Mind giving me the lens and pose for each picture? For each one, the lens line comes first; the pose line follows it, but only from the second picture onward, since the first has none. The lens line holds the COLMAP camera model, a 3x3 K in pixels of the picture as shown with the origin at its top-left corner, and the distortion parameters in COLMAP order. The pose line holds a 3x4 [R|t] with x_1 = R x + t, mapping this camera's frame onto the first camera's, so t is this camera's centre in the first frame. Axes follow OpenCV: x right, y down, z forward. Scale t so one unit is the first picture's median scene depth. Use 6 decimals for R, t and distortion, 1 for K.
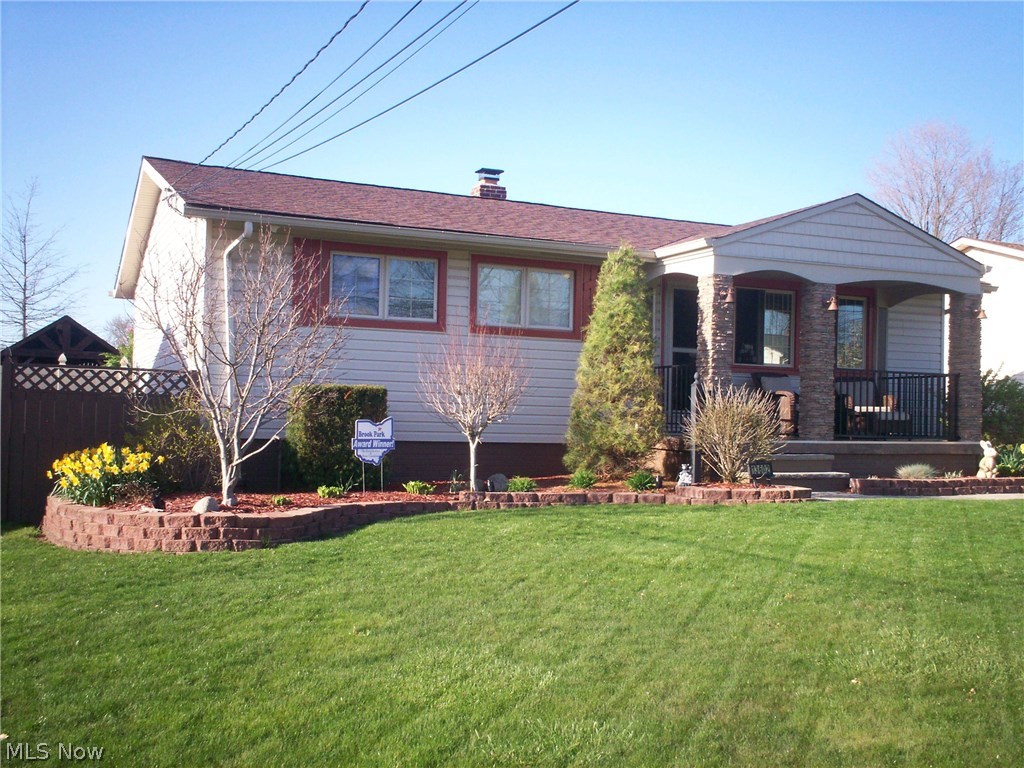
lens RADIAL K [[1095.2, 0, 512.0], [0, 1095.2, 384.0], [0, 0, 1]] dist [0.162545, -0.390501]
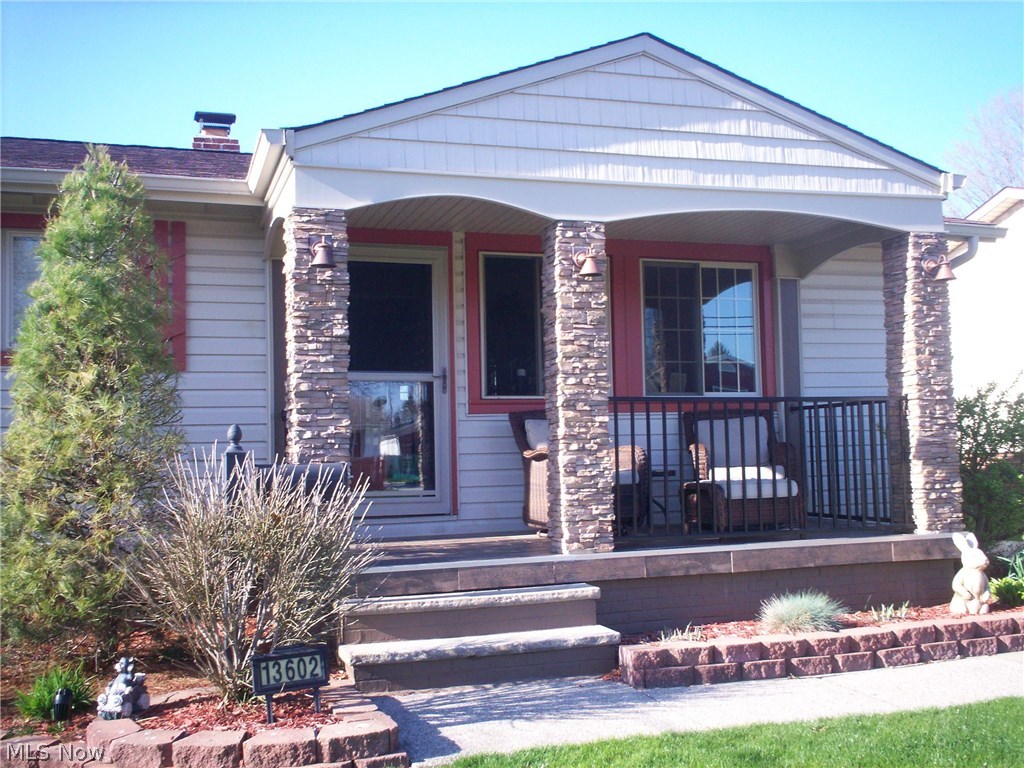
lens RADIAL K [[1095.2, 0, 512.0], [0, 1095.2, 384.0], [0, 0, 1]] dist [0.162545, -0.390501]
pose [[0.992921, -0.053946, -0.105817, 0.287927], [0.050116, 0.998000, -0.038529, -0.003936], [0.107684, 0.032953, 0.993639, 0.505330]]
